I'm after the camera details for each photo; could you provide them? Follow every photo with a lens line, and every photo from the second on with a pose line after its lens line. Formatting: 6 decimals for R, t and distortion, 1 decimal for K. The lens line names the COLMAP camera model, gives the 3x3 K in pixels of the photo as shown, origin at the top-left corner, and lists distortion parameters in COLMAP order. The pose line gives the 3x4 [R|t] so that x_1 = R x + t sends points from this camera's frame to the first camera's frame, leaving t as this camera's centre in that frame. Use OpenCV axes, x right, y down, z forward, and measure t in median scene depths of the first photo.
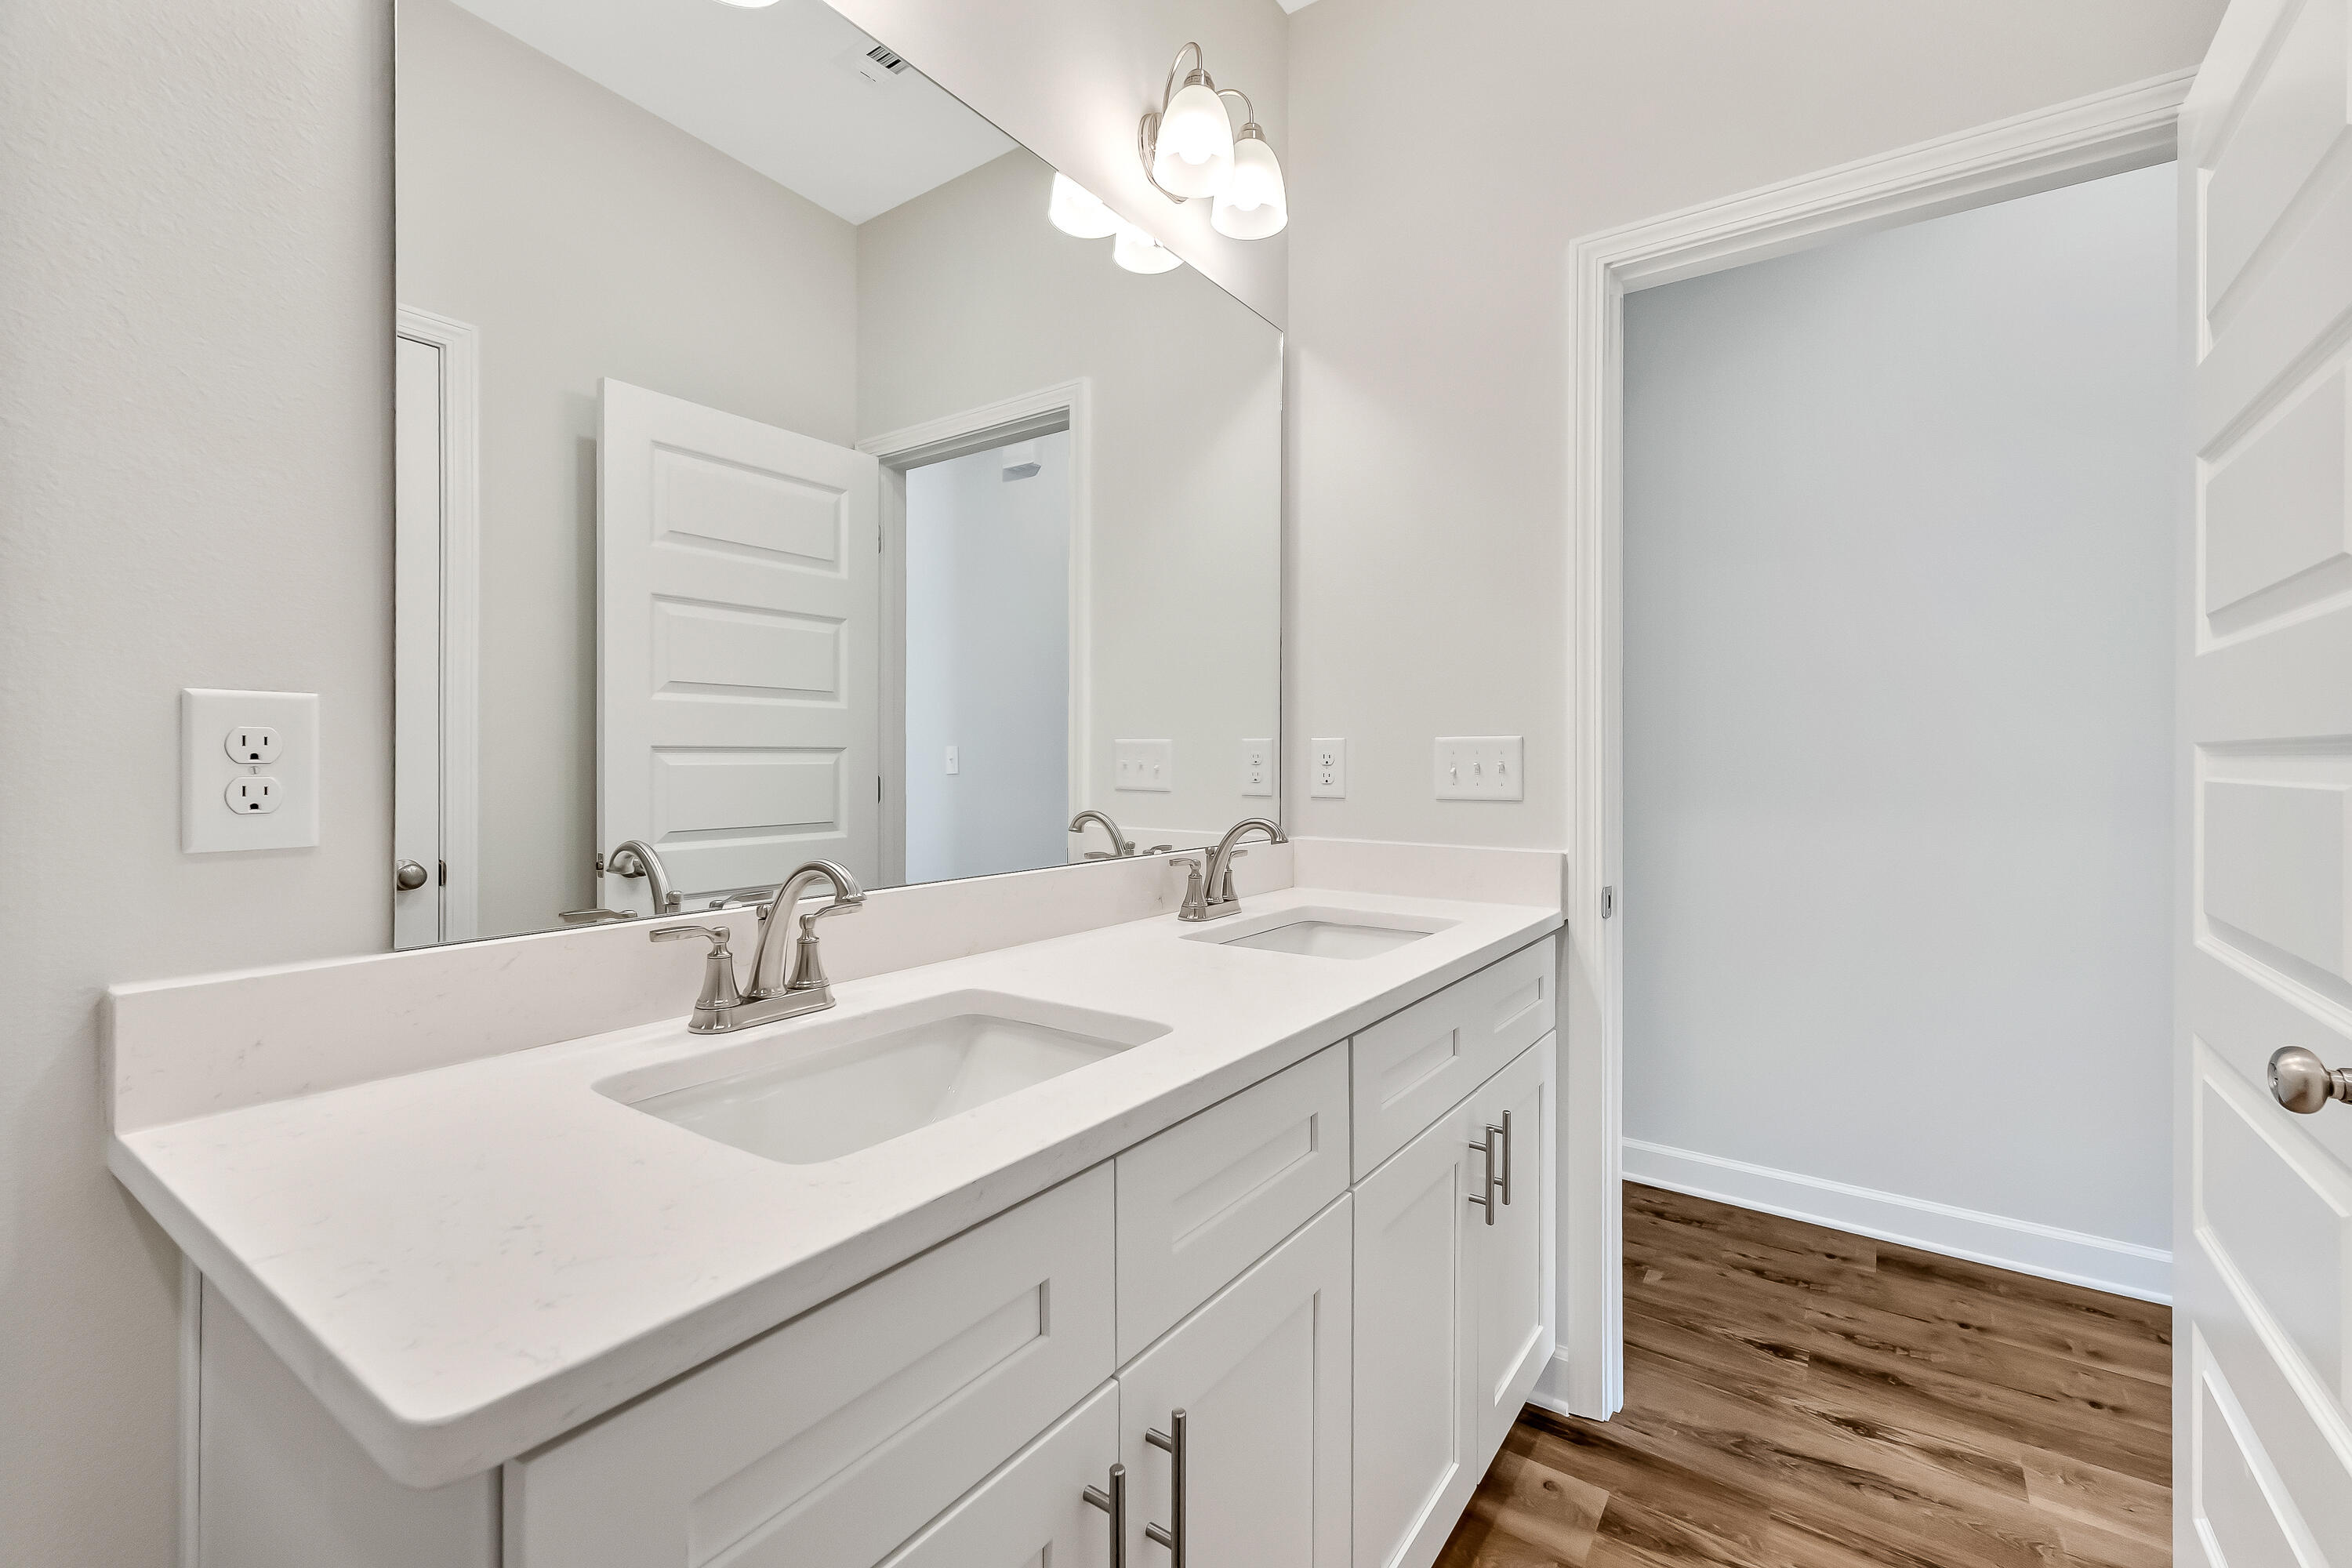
lens RADIAL K [[986.4, 0, 1186.0], [0, 986.4, 781.7], [0, 0, 1]] dist [0.005417, 0.000213]
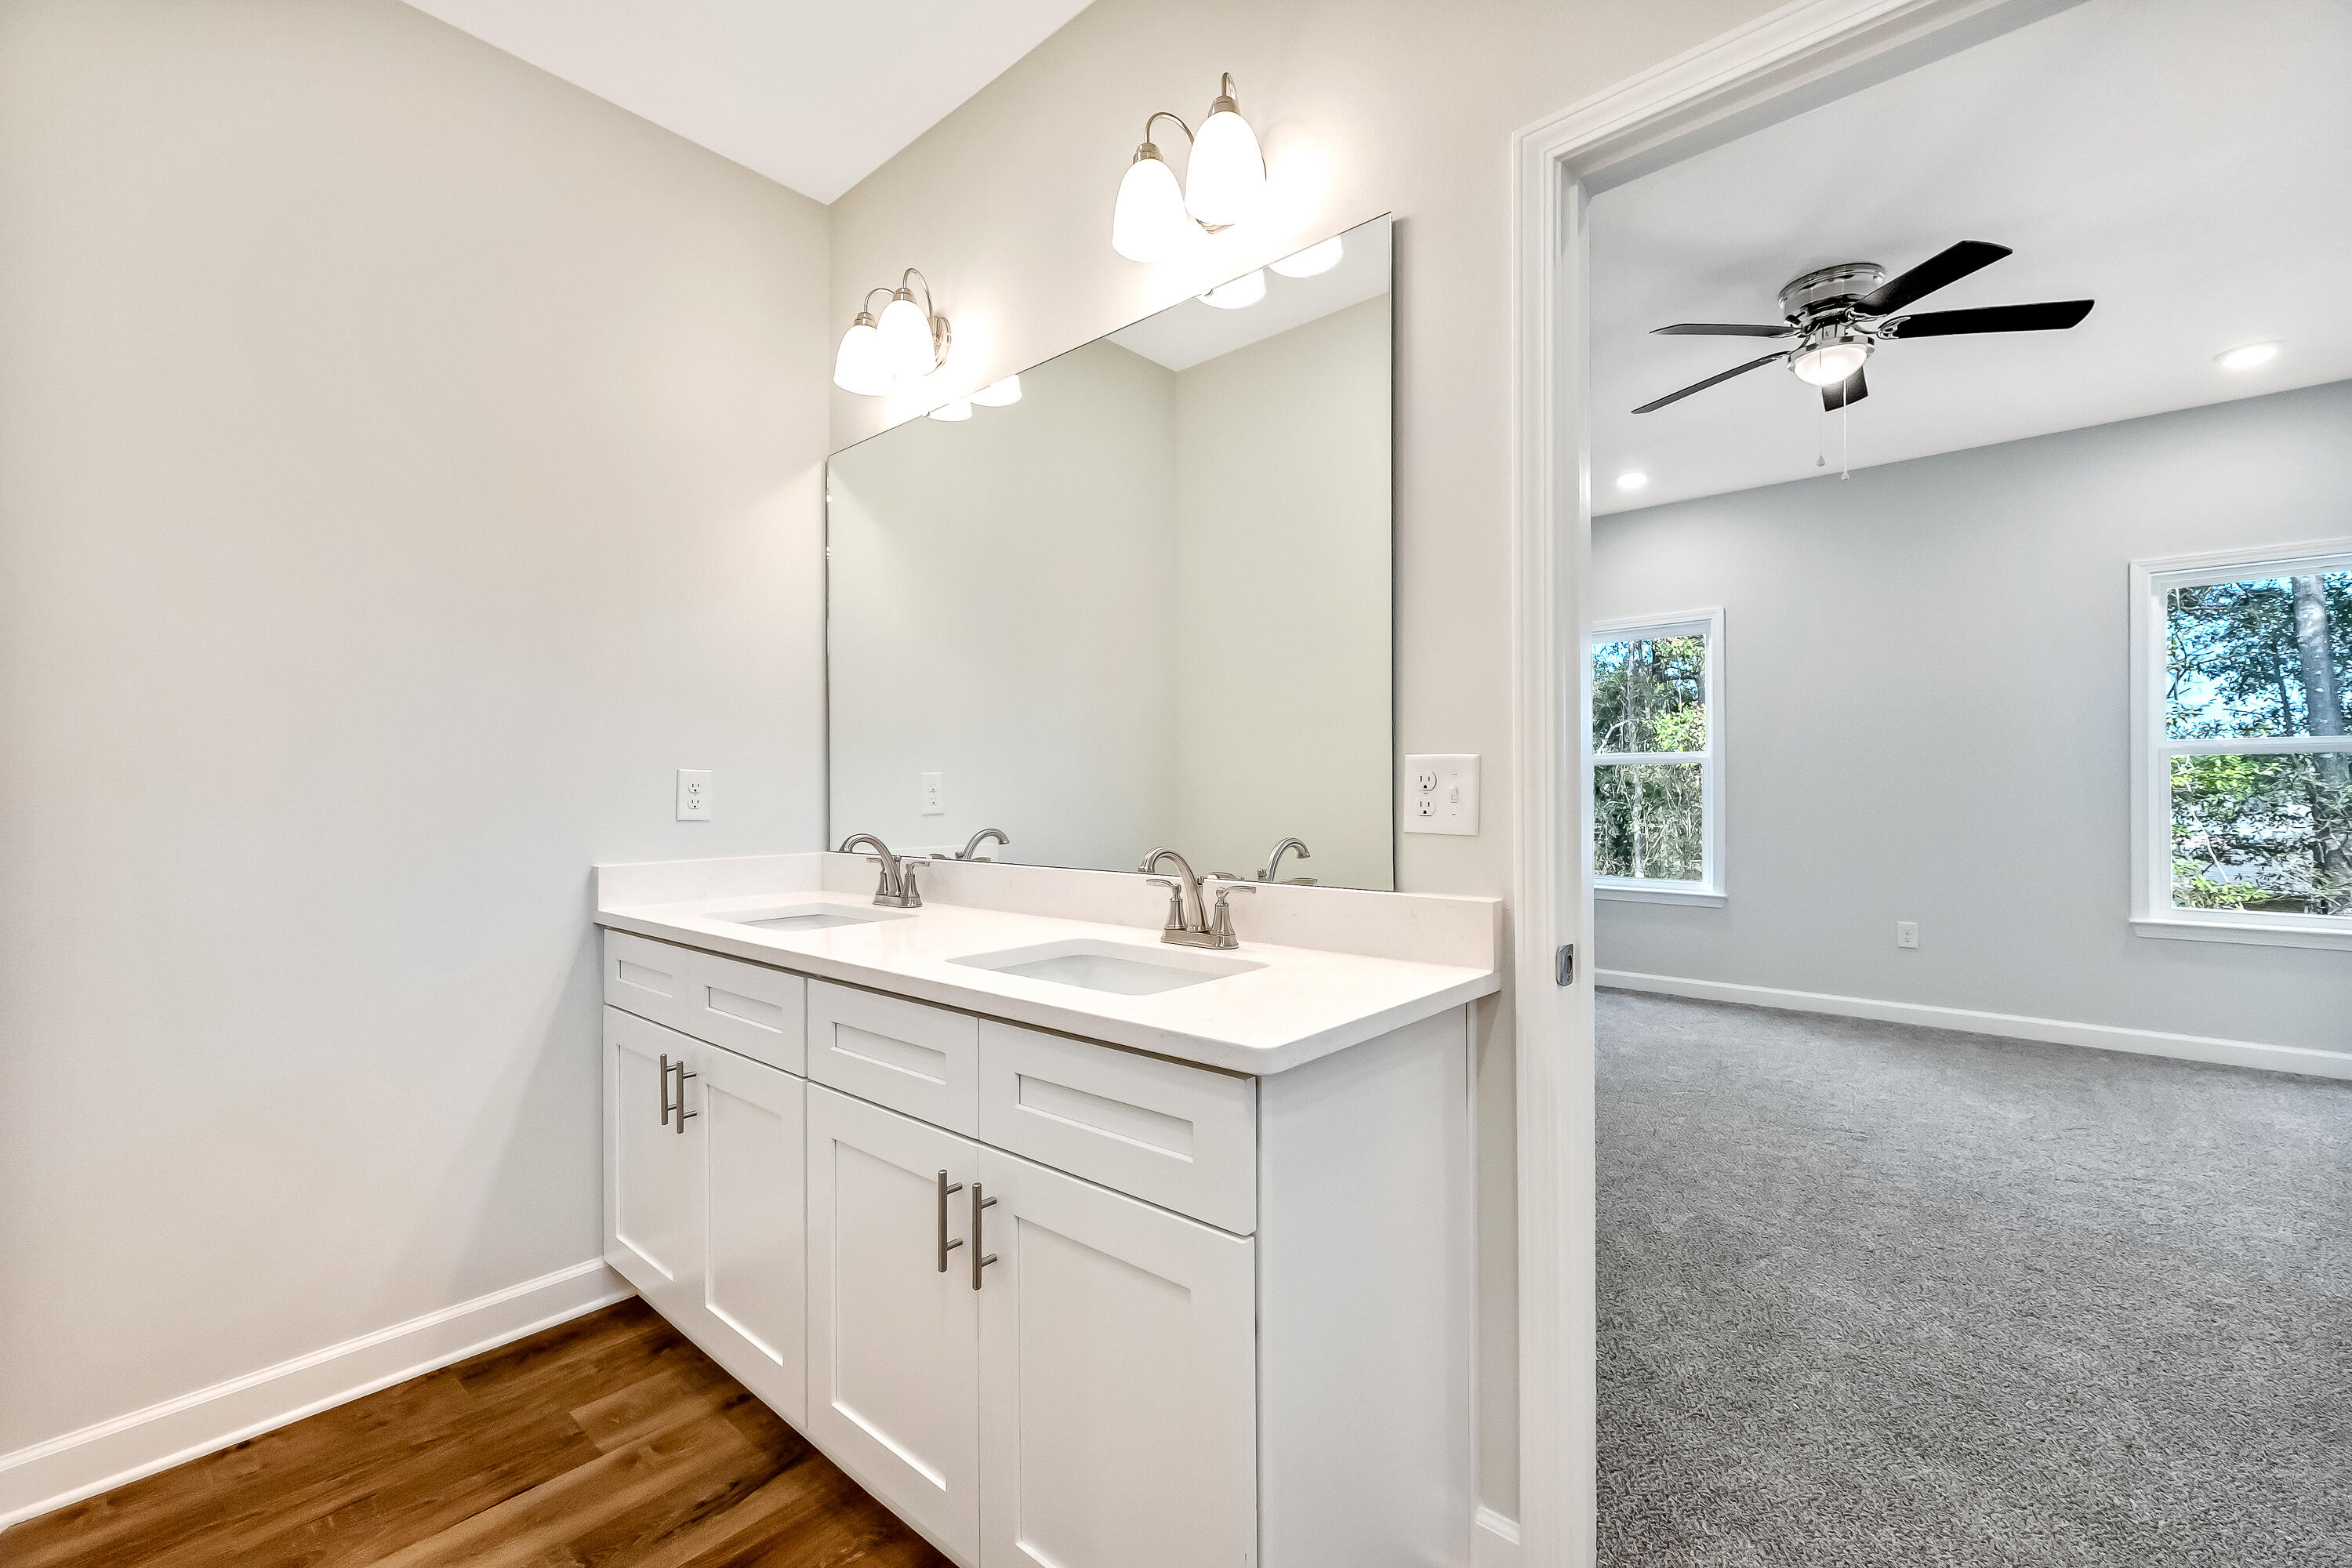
lens RADIAL K [[986.4, 0, 1186.0], [0, 986.4, 781.7], [0, 0, 1]] dist [0.005417, 0.000213]
pose [[-0.095632, -0.016615, -0.995278, 1.277049], [0.006456, 0.999829, -0.017311, -0.005240], [0.995396, -0.008081, -0.095509, 1.201222]]
